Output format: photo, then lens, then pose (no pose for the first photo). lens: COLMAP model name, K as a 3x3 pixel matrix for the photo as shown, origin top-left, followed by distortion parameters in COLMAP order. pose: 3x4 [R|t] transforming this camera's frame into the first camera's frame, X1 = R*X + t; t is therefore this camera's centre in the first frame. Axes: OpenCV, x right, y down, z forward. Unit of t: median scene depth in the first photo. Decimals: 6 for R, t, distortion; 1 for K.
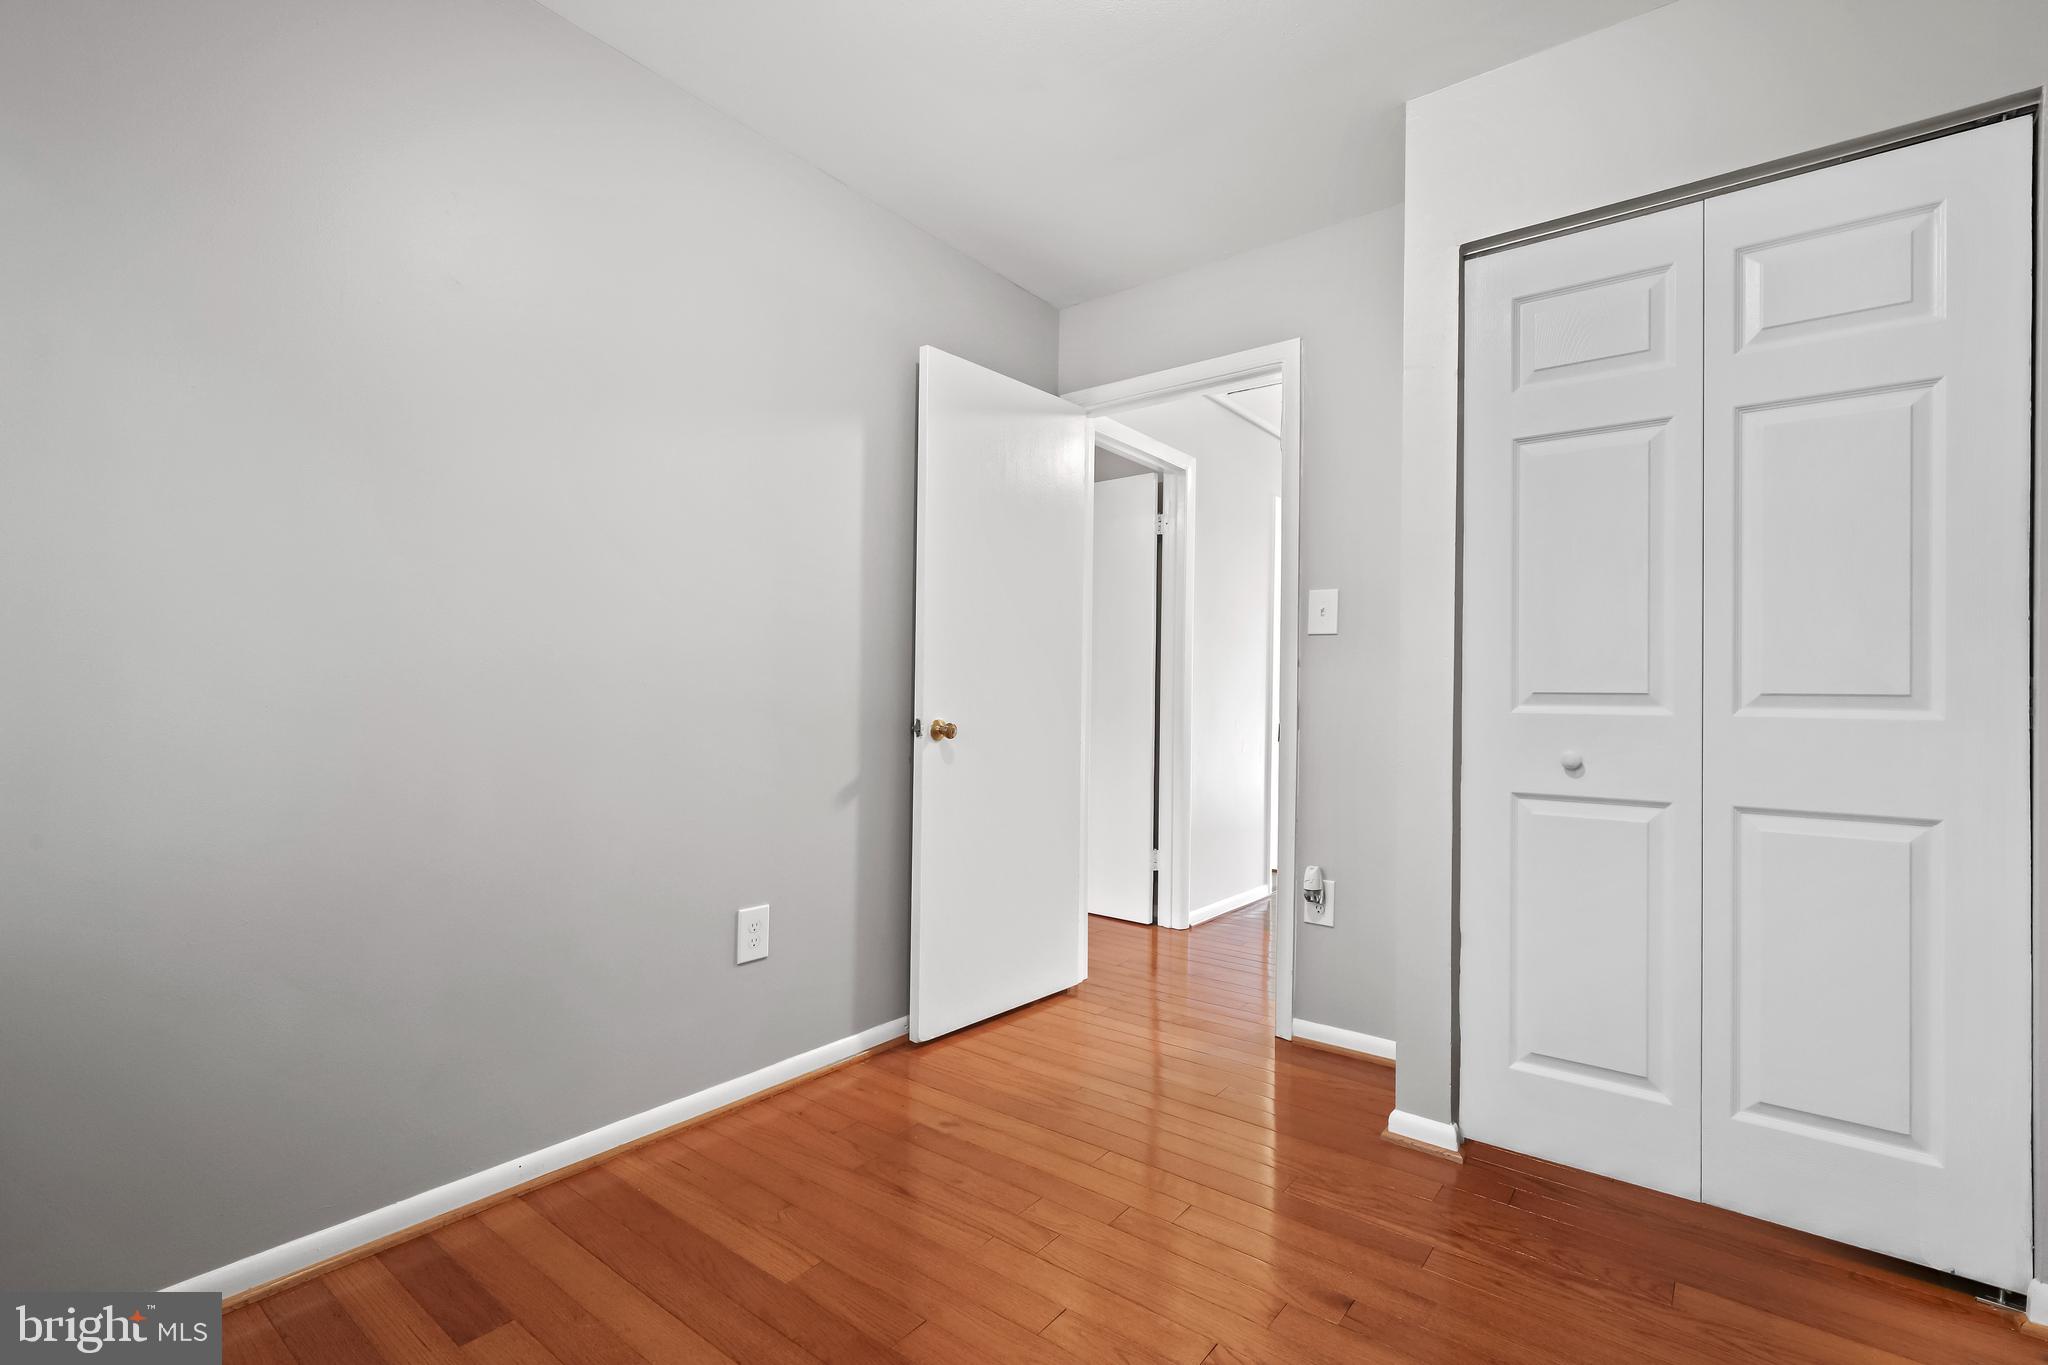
lens RADIAL K [[955.8, 0, 1024.1], [0, 955.8, 691.8], [0, 0, 1]] dist [0.000060, 0.000320]
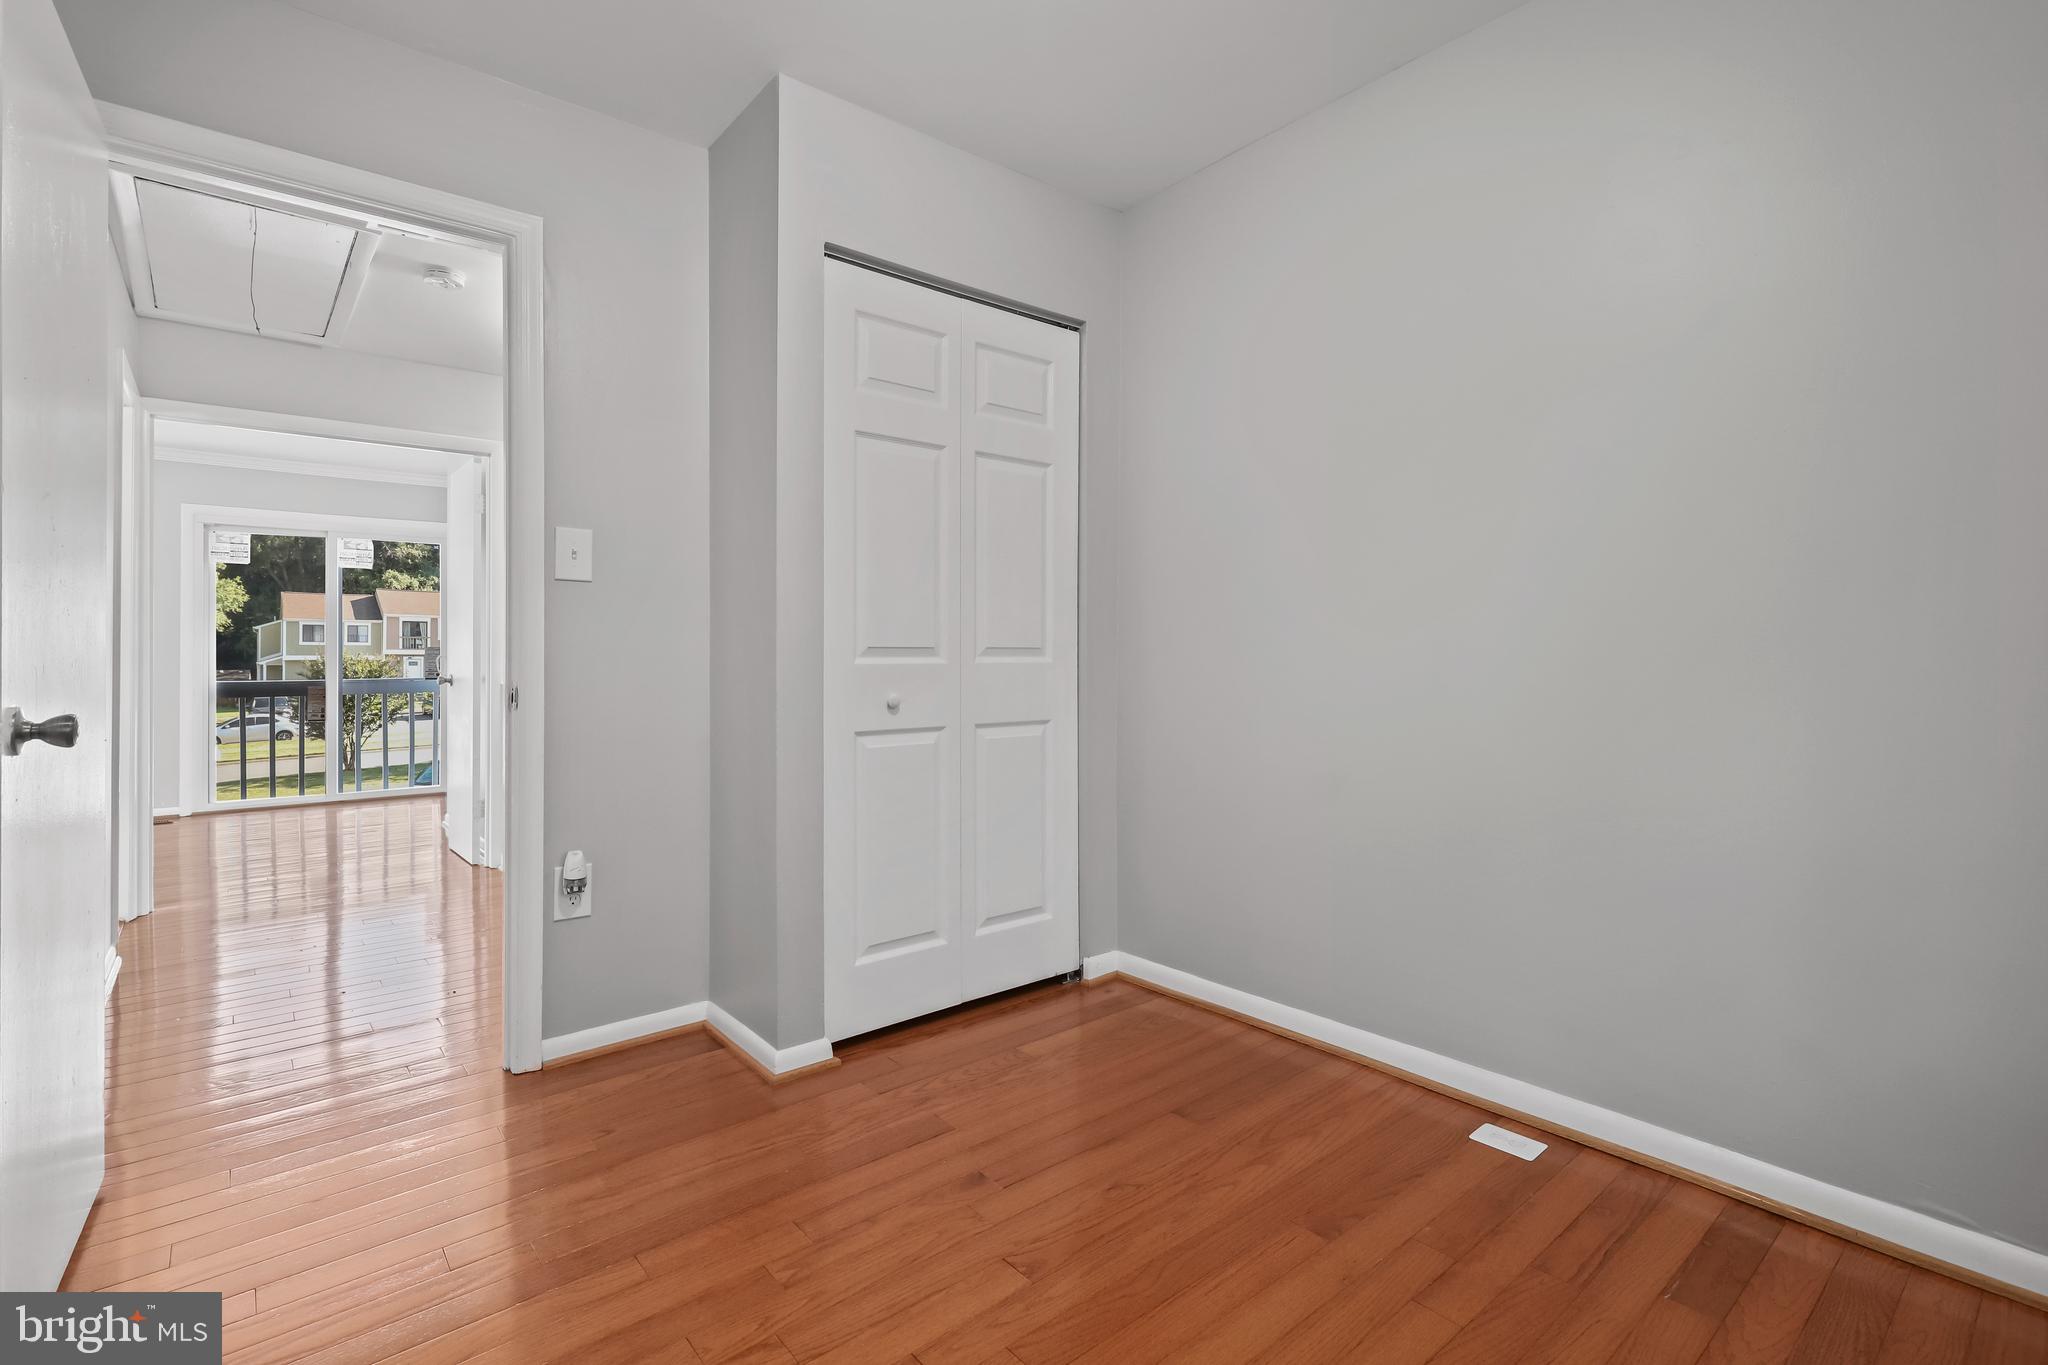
lens RADIAL K [[948.6, 0, 1058.2], [0, 948.6, 668.4], [0, 0, 1]] dist [-0.000410, 0.000069]
pose [[0.172846, -0.022569, 0.984690, -0.611320], [0.003516, 0.999745, 0.022296, 0.002103], [-0.984943, -0.000391, 0.172881, 0.572765]]
